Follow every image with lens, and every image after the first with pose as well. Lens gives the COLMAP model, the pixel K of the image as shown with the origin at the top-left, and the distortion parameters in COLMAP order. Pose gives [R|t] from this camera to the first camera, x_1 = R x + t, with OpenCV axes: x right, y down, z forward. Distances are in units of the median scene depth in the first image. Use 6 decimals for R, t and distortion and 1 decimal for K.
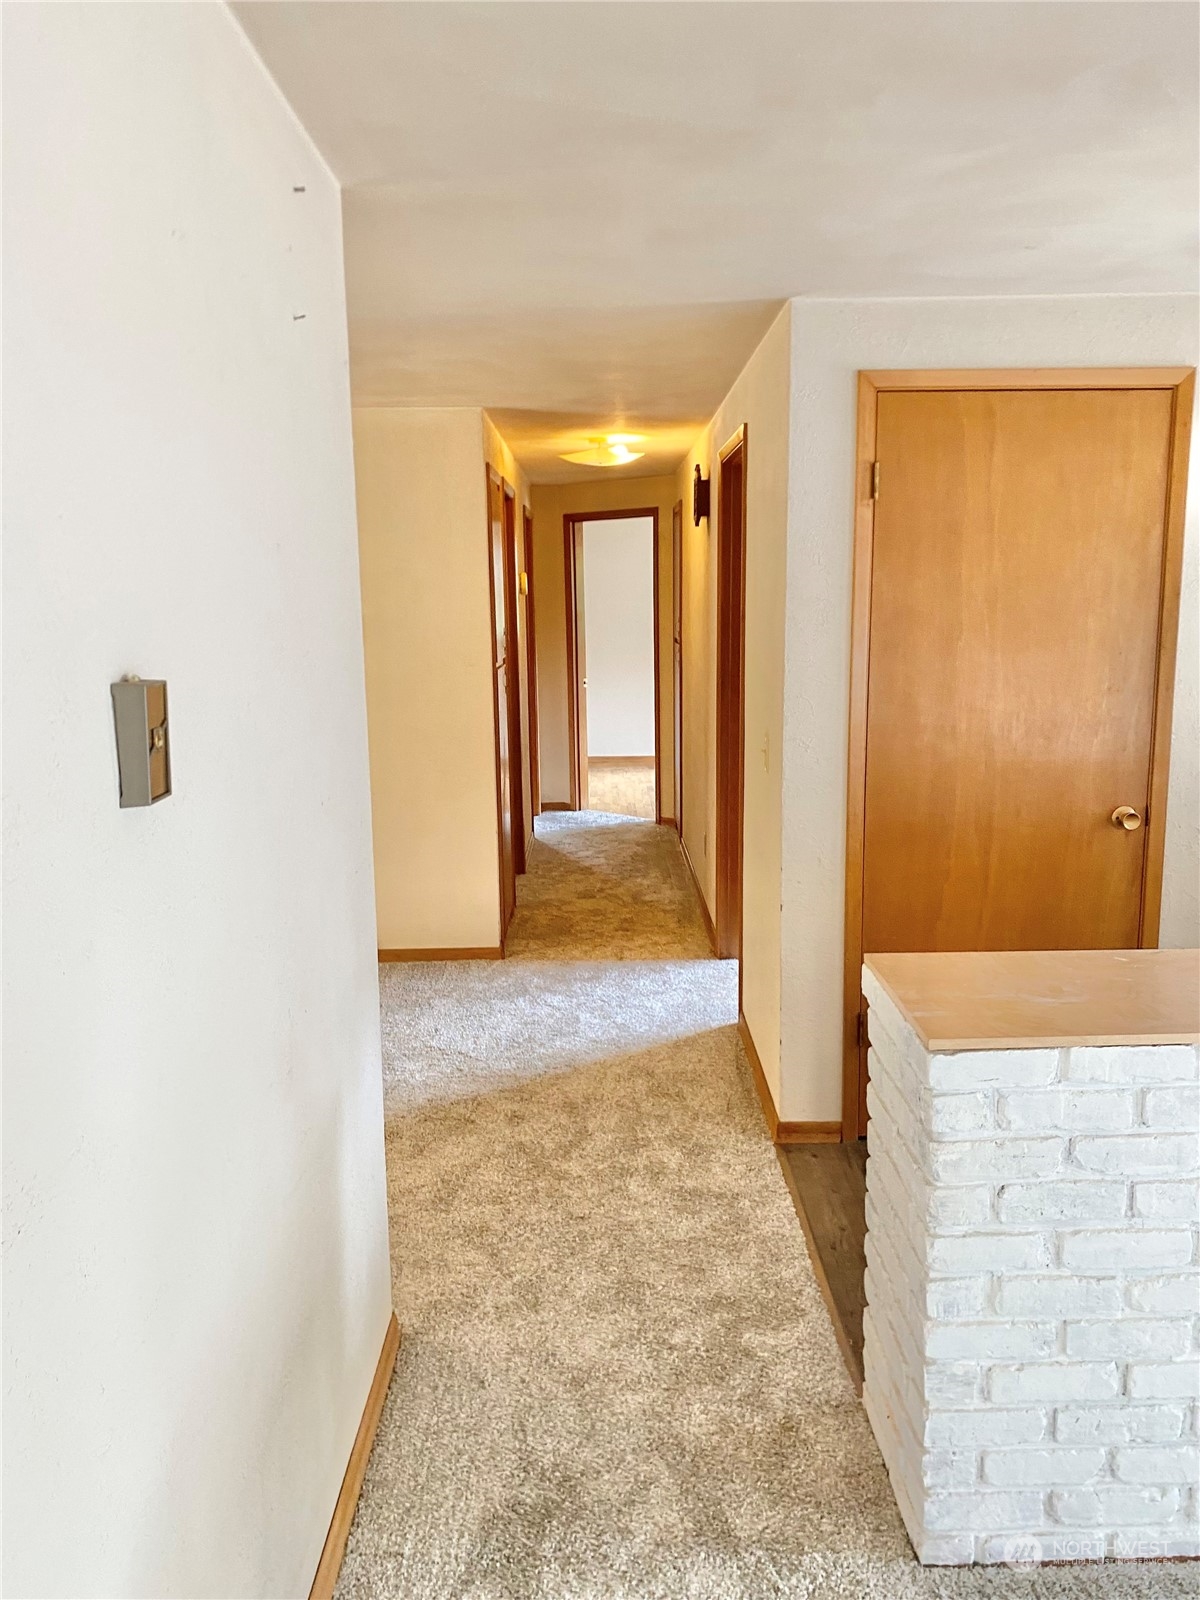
lens RADIAL K [[1160.1, 0, 600.0], [0, 1160.1, 800.0], [0, 0, 1]] dist [0.051281, -0.076808]
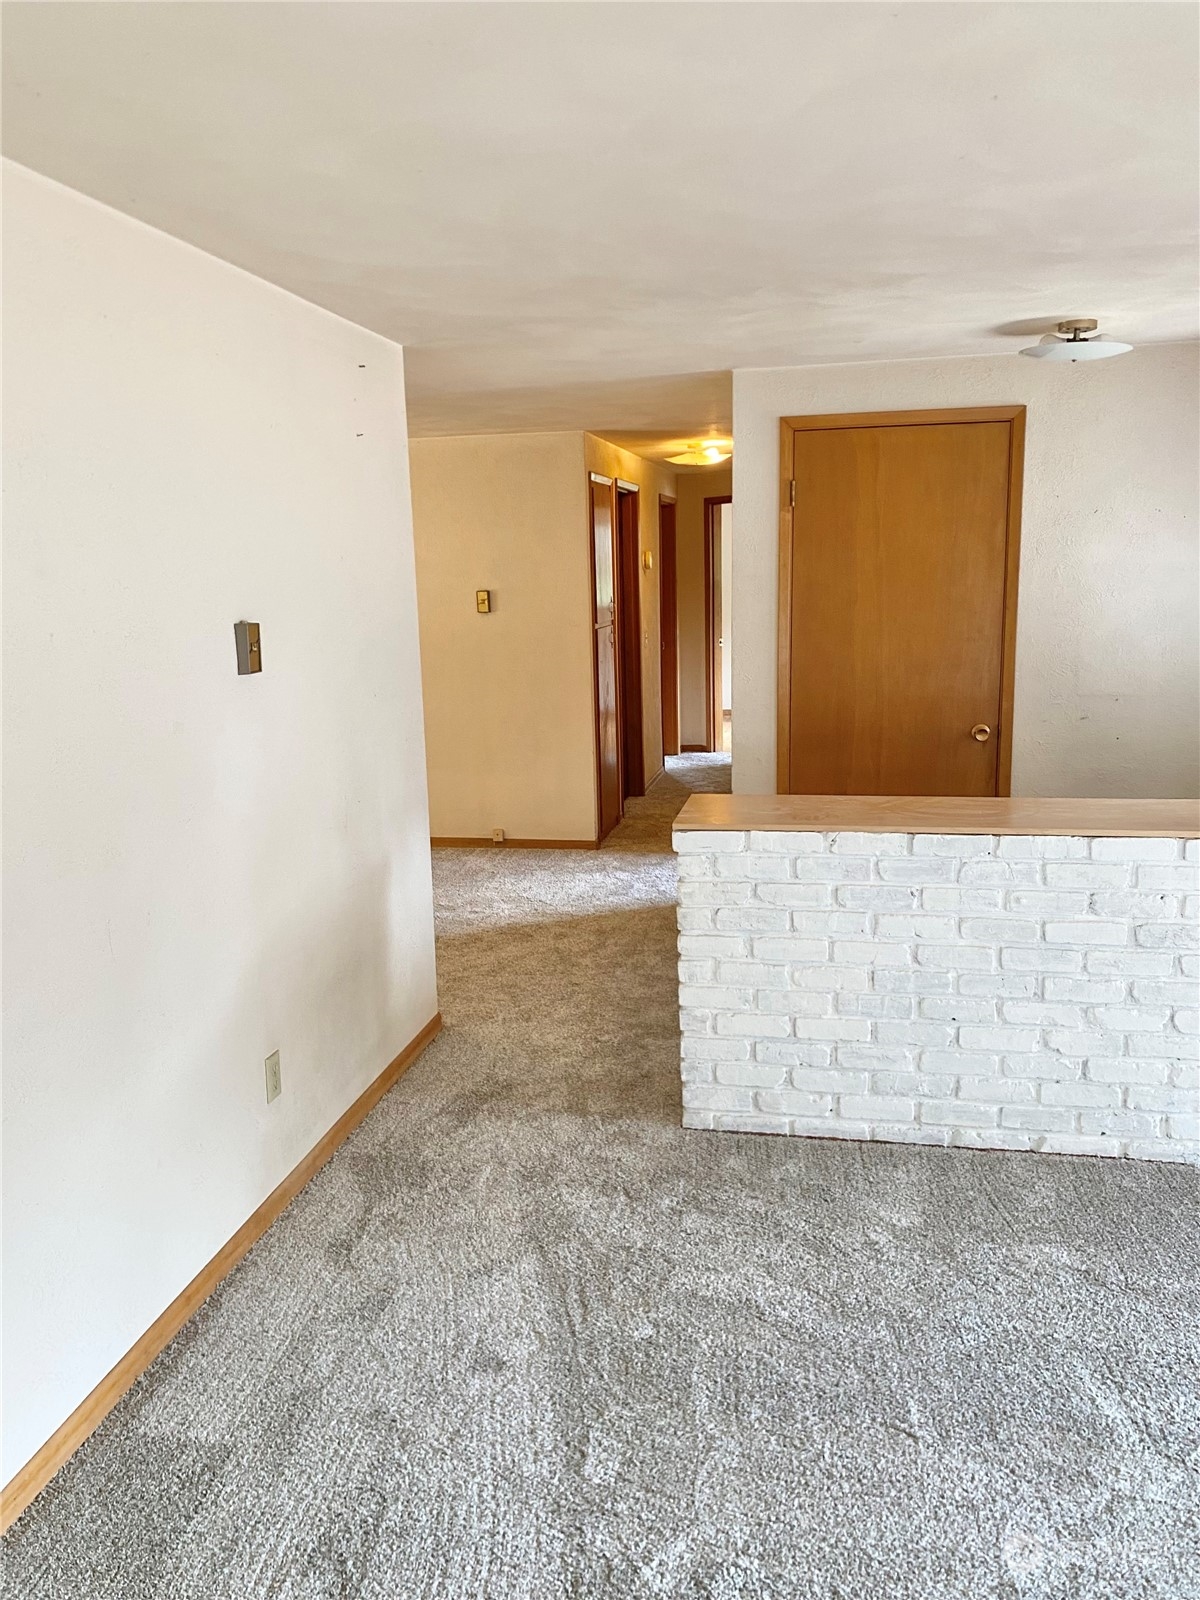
lens RADIAL K [[1160.1, 0, 600.0], [0, 1160.1, 800.0], [0, 0, 1]] dist [0.051281, -0.076808]
pose [[0.976992, 0.029428, -0.211234, 0.320955], [-0.023525, 0.999261, 0.030407, 0.066556], [0.211973, -0.024738, 0.976962, -0.467538]]
